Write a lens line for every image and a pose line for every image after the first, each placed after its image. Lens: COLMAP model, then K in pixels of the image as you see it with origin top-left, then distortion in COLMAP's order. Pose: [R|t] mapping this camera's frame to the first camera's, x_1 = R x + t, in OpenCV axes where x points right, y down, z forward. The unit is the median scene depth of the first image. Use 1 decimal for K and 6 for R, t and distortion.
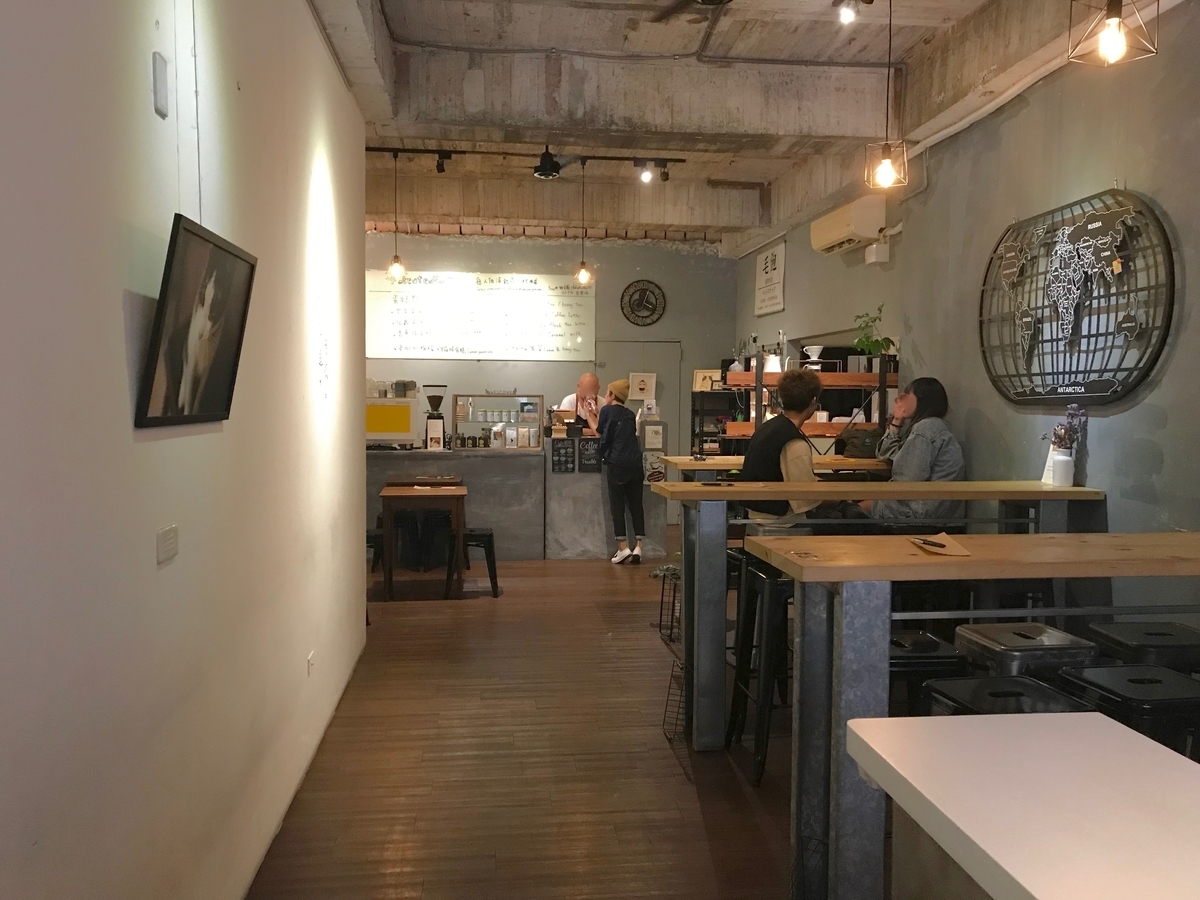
lens RADIAL K [[985.2, 0, 600.6], [0, 985.2, 411.7], [0, 0, 1]] dist [0.065688, -0.047506]
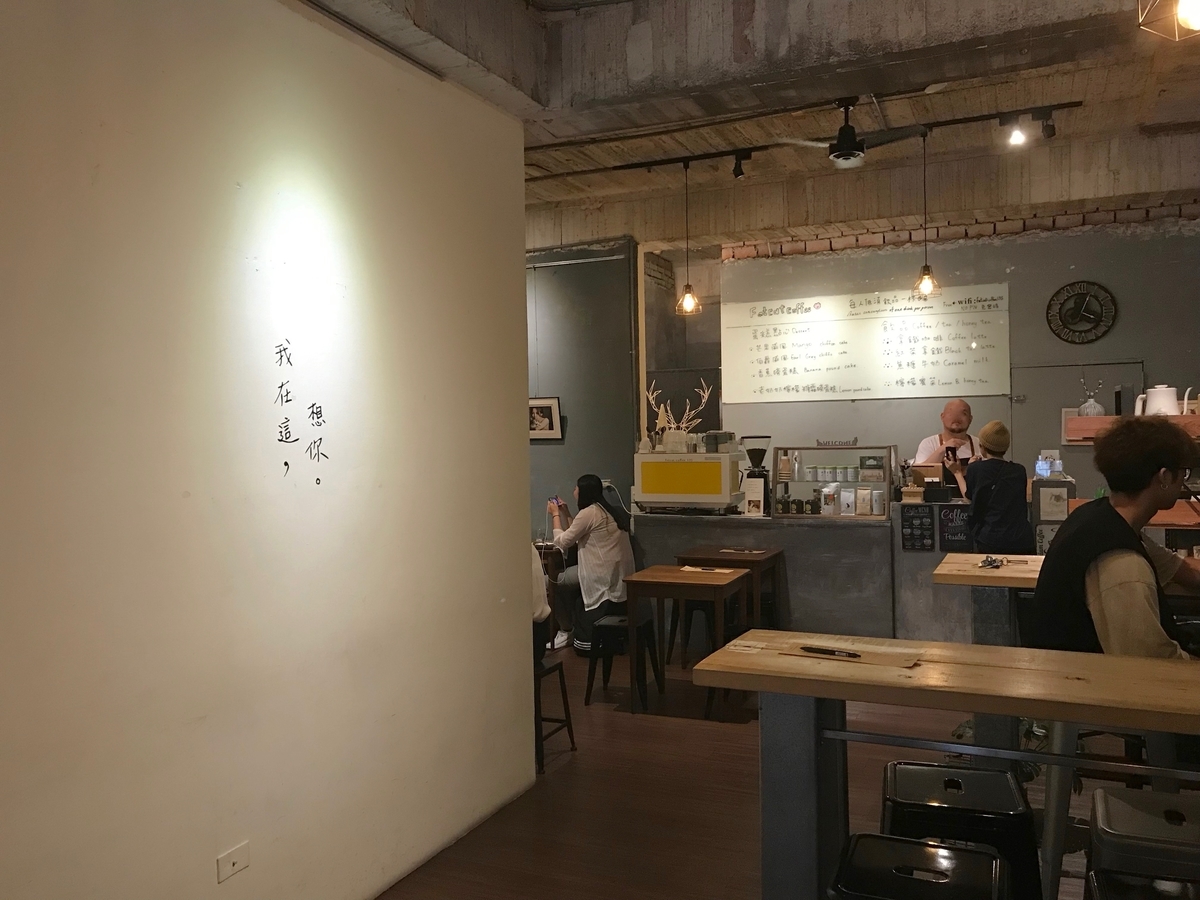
lens RADIAL K [[985.2, 0, 600.6], [0, 985.2, 411.7], [0, 0, 1]] dist [0.065688, -0.047506]
pose [[0.863018, -0.033375, -0.504069, 0.136246], [0.016599, 0.999150, -0.037734, -0.018552], [0.504900, 0.024198, 0.862839, 0.229759]]
